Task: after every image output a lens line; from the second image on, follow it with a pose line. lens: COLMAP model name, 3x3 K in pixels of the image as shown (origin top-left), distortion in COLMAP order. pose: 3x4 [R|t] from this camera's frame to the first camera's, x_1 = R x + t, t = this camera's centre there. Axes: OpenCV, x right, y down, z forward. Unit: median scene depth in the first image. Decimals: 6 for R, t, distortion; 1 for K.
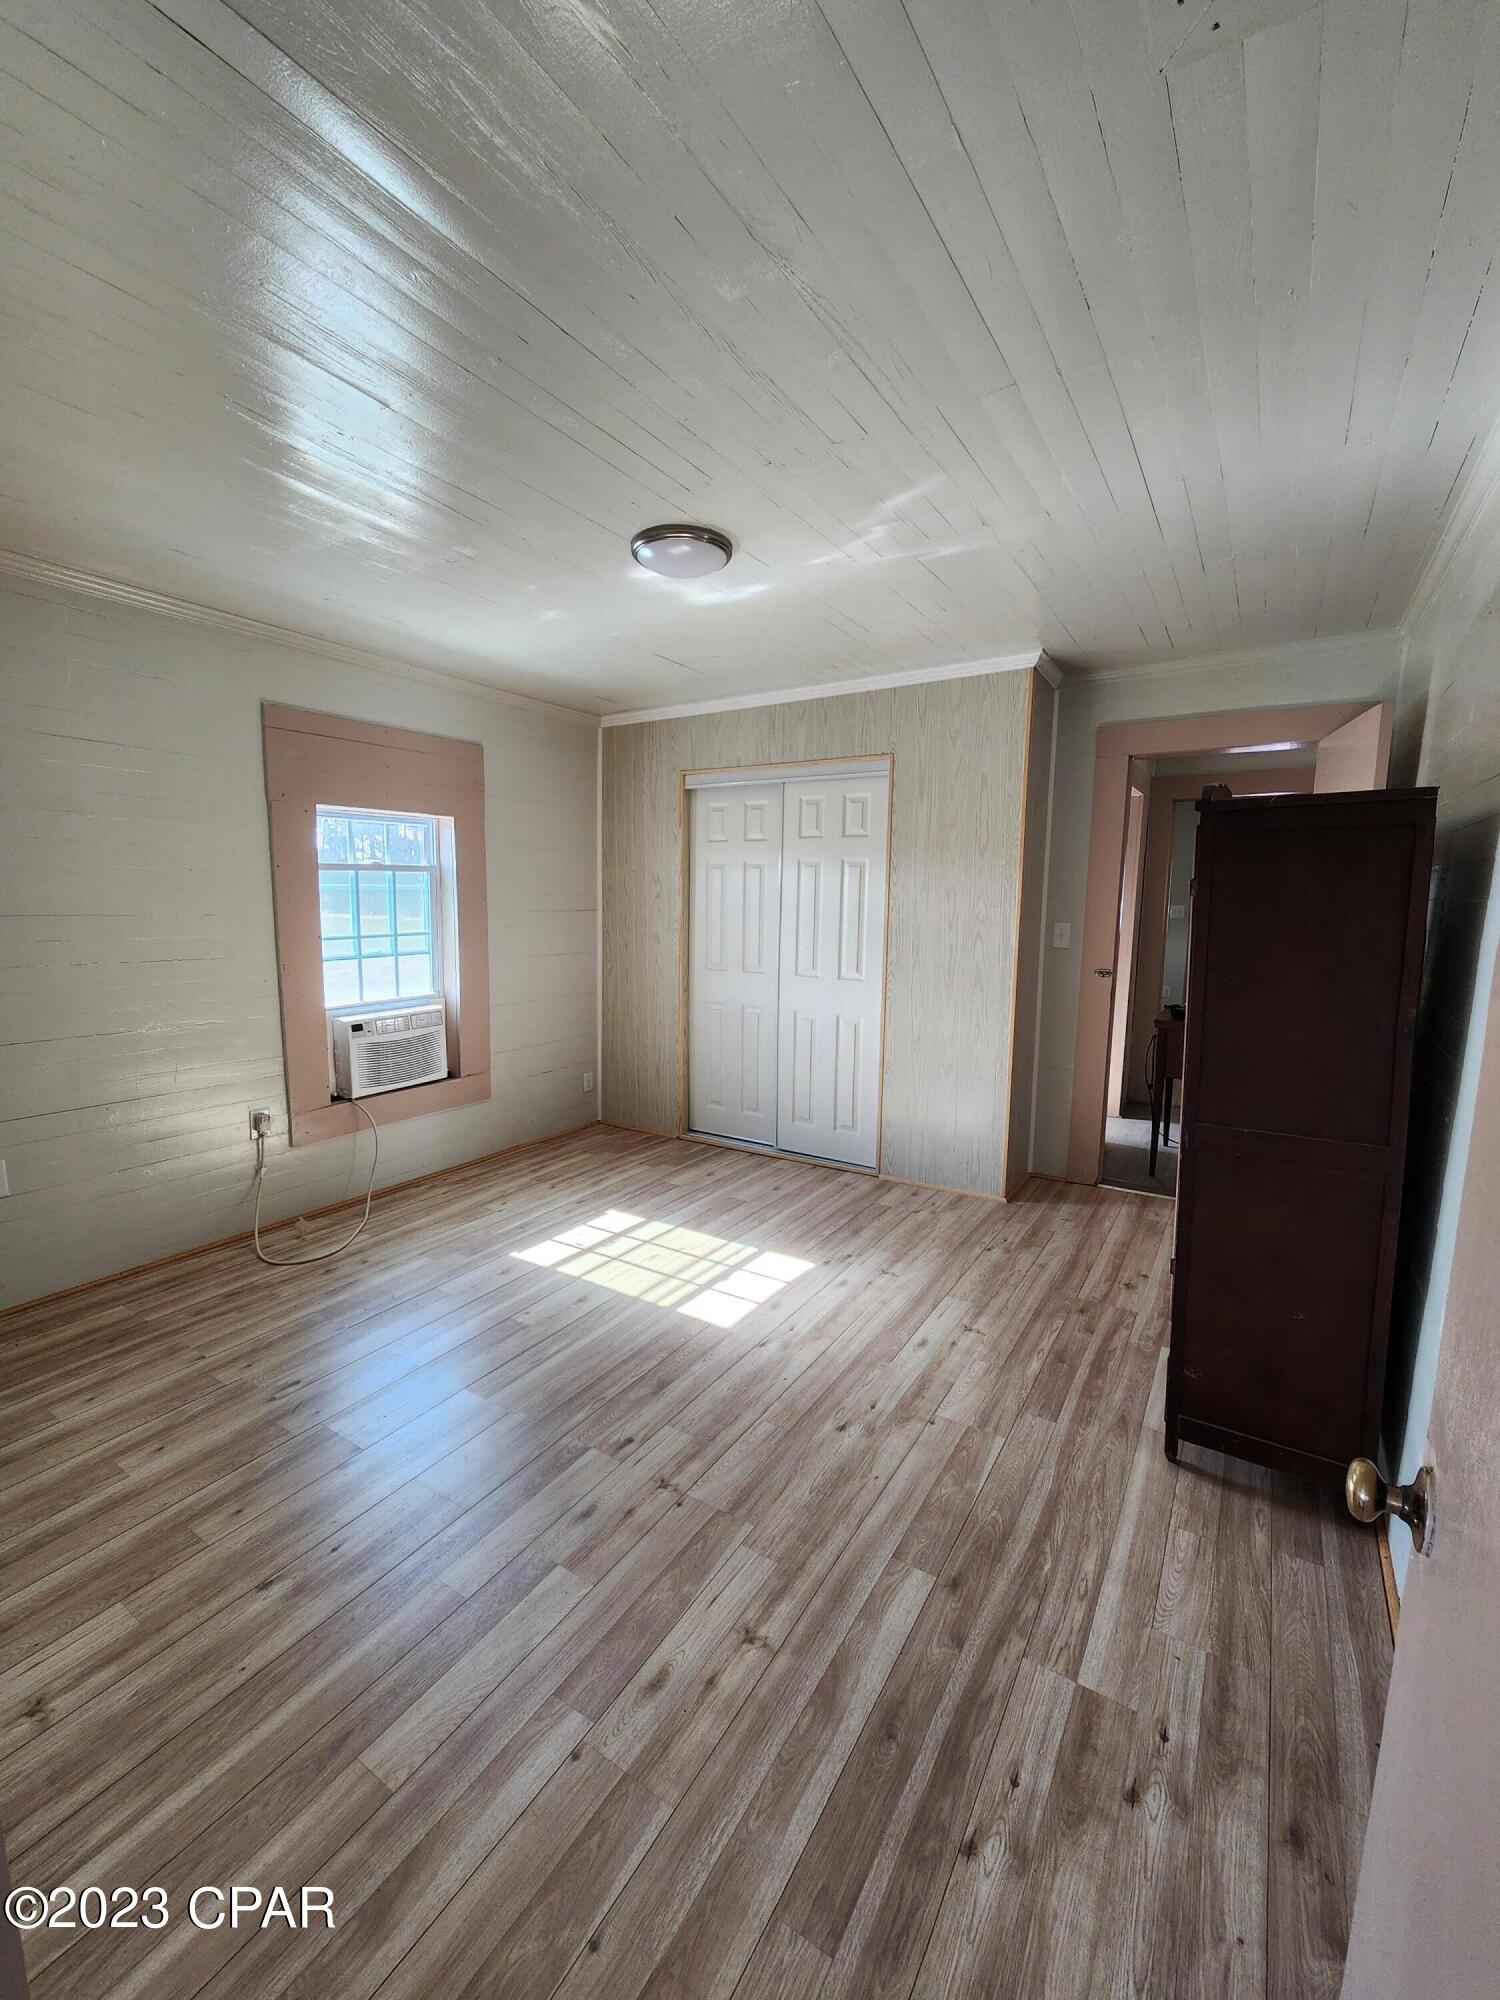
lens RADIAL K [[817.0, 0, 757.1], [0, 817.0, 998.6], [0, 0, 1]] dist [-0.000403, -0.002876]
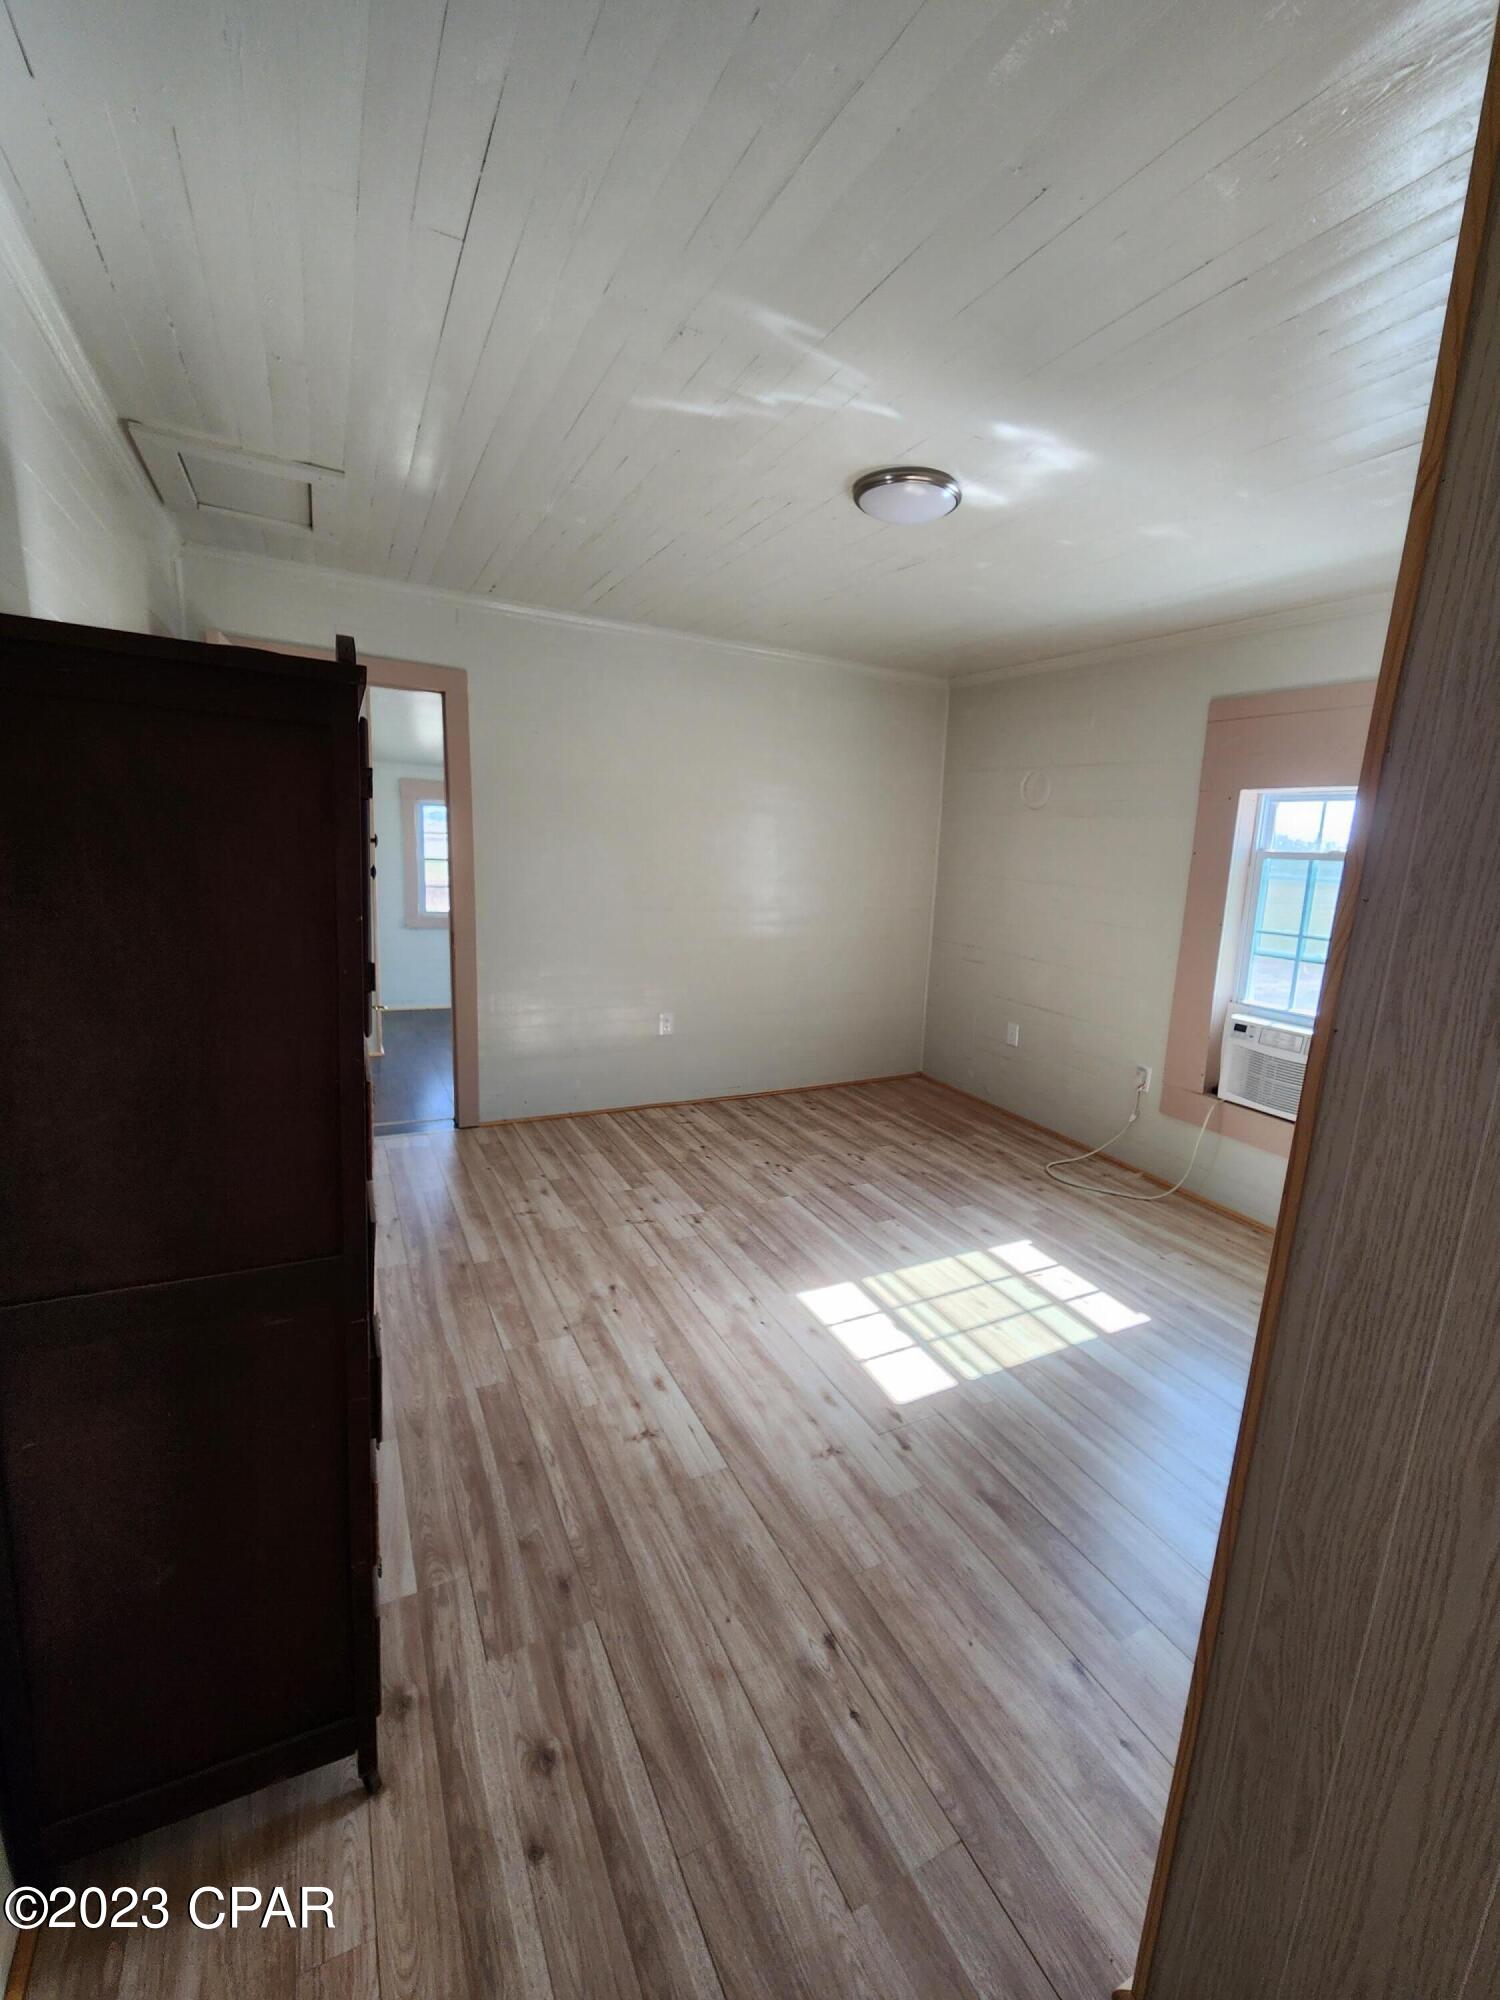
lens RADIAL K [[817.0, 0, 759.1], [0, 817.0, 998.0], [0, 0, 1]] dist [-0.000403, -0.002876]
pose [[-0.500136, 0.131597, -0.855889, 0.798516], [-0.170713, 0.954005, 0.246438, -0.183482], [0.848953, 0.269364, -0.454667, 1.320444]]
